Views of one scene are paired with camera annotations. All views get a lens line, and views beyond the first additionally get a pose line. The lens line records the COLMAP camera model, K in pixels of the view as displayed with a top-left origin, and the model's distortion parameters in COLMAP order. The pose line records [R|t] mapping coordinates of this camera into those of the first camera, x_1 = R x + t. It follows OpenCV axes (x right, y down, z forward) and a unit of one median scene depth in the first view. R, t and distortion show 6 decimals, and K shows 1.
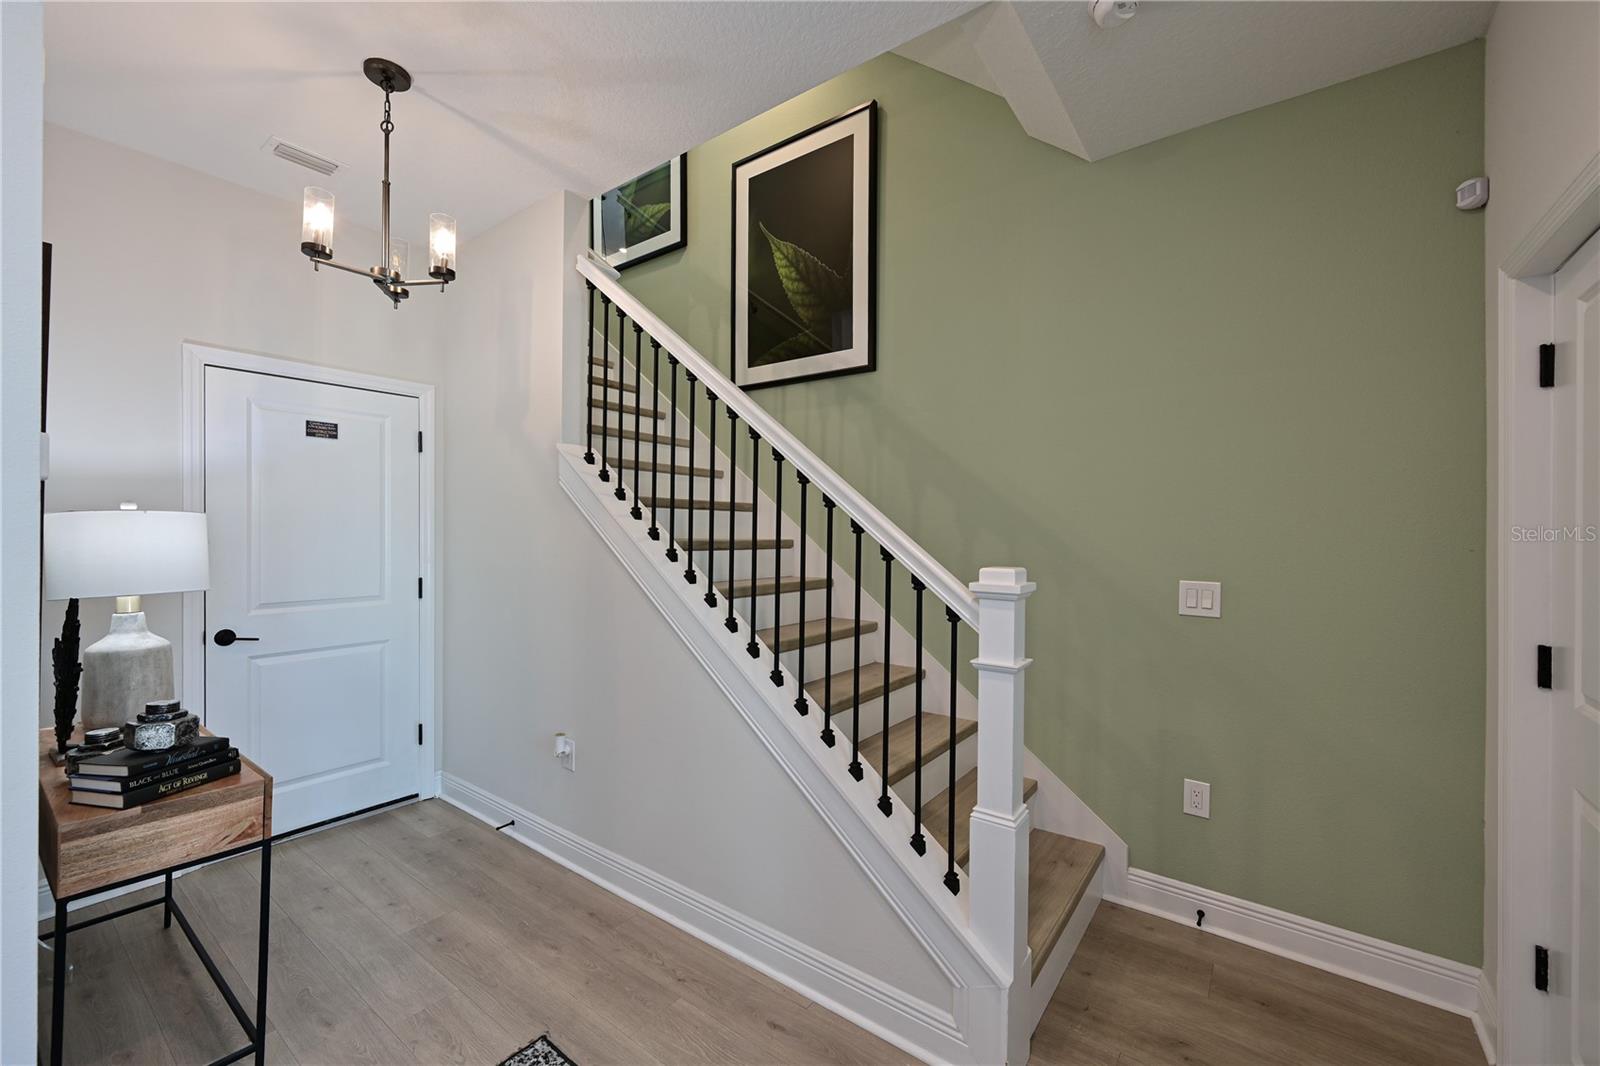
lens RADIAL K [[637.1, 0, 799.4], [0, 637.1, 531.8], [0, 0, 1]] dist [-0.006618, 0.001982]
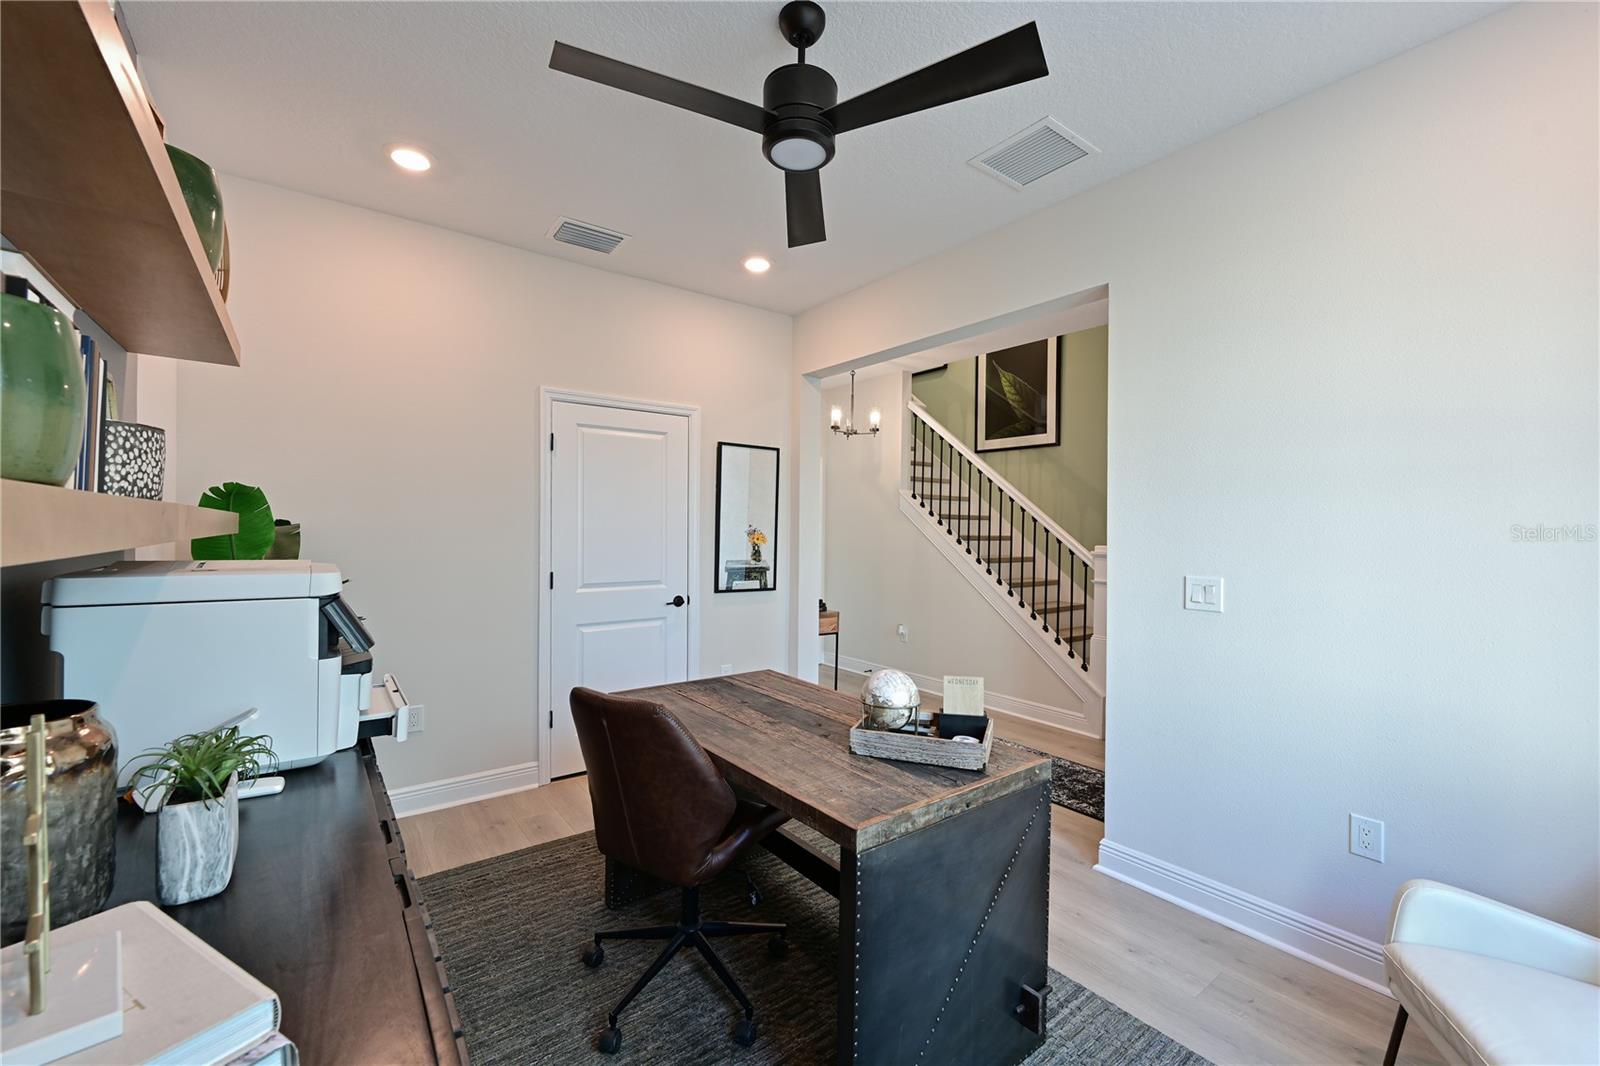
lens RADIAL K [[637.1, 0, 798.4], [0, 637.1, 534.8], [0, 0, 1]] dist [-0.006618, 0.001982]
pose [[0.956764, 0.007089, -0.290779, -0.080603], [-0.004803, 0.999952, 0.008573, -0.003614], [0.290826, -0.006806, 0.956752, -1.173717]]
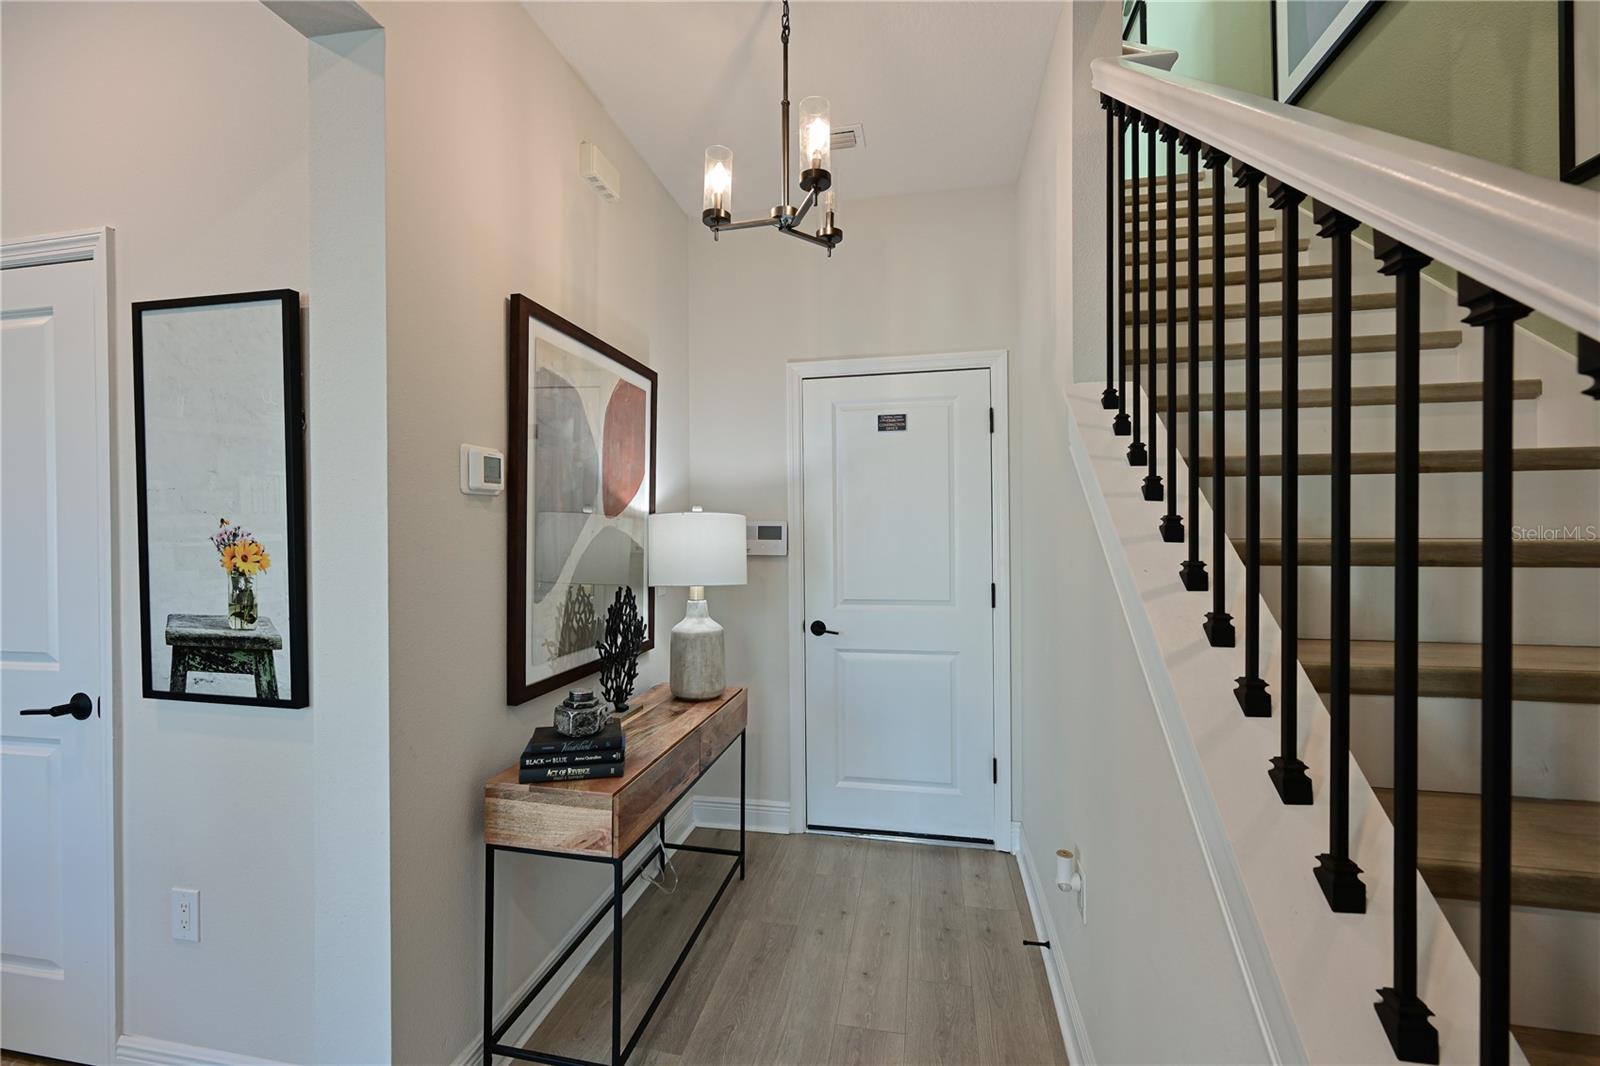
lens RADIAL K [[637.1, 0, 869.3], [0, 637.1, 532.6], [0, 0, 1]] dist [-0.006618, 0.001982]
pose [[0.426056, -0.003016, -0.904692, 0.103143], [0.010751, 0.999941, 0.001730, 0.003116], [0.904633, -0.010463, 0.426063, 0.567939]]
